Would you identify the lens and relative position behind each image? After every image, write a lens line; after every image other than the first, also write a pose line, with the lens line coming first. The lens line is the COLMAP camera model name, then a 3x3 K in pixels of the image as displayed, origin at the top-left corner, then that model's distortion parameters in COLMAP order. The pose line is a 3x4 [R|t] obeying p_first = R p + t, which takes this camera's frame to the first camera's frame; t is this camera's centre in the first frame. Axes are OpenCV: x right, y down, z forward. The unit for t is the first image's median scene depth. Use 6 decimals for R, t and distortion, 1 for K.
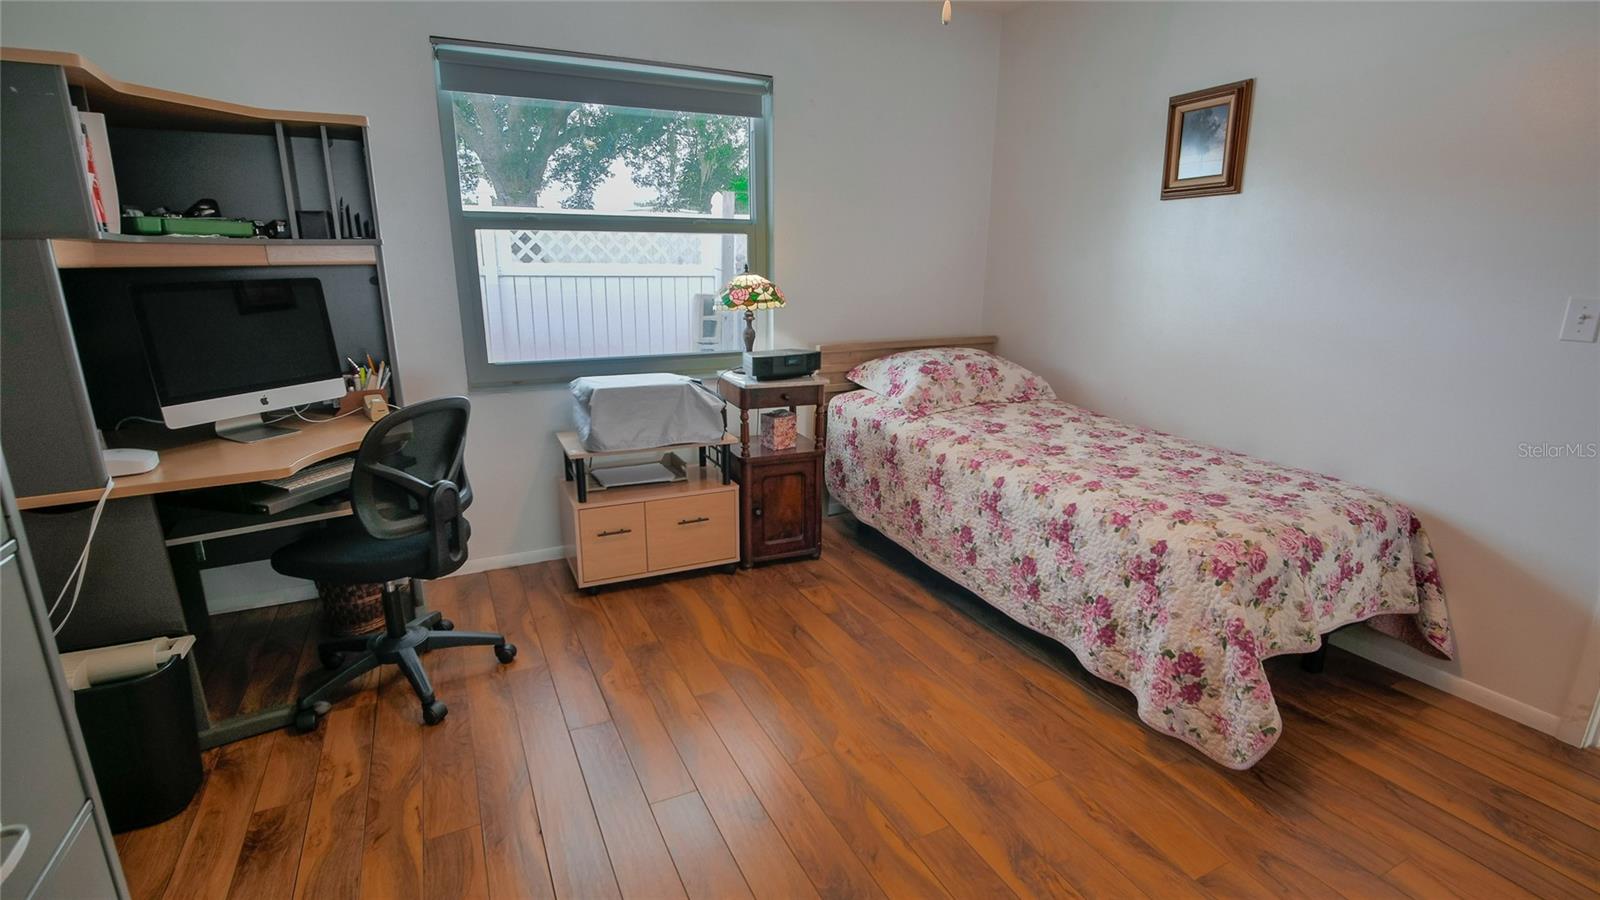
lens RADIAL K [[738.0, 0, 798.7], [0, 738.0, 449.8], [0, 0, 1]] dist [-0.020151, -0.000576]
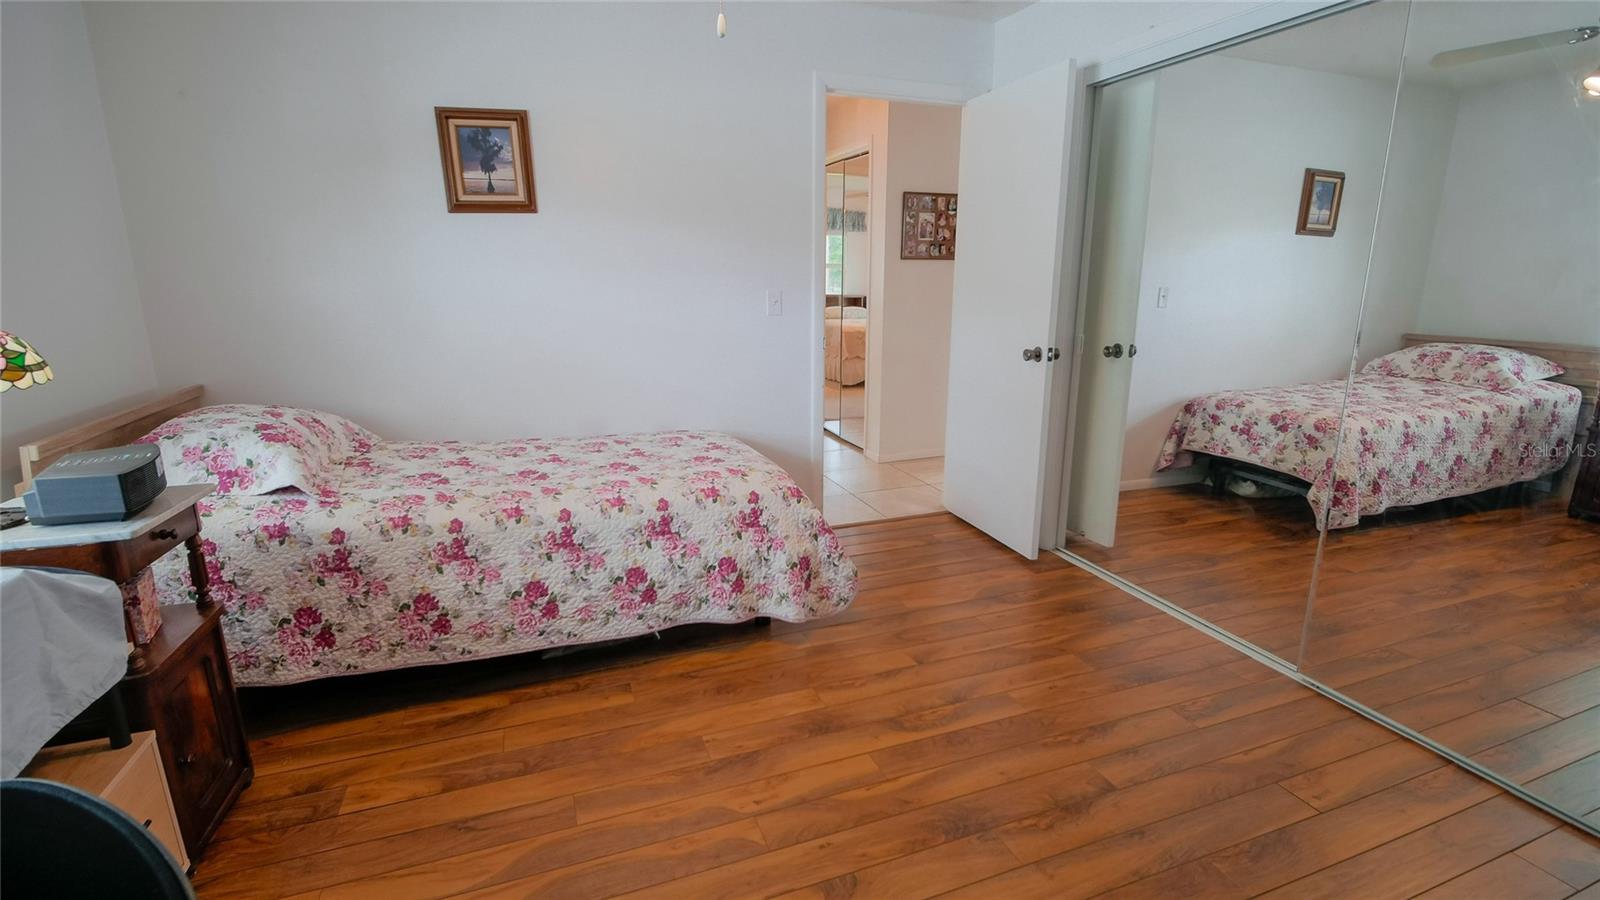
lens RADIAL K [[738.0, 0, 803.1], [0, 738.0, 454.6], [0, 0, 1]] dist [-0.020151, -0.000576]
pose [[0.098595, -0.240187, 0.965707, -0.564646], [0.254219, 0.944314, 0.208911, -0.143191], [-0.962108, 0.224903, 0.154165, 0.556495]]
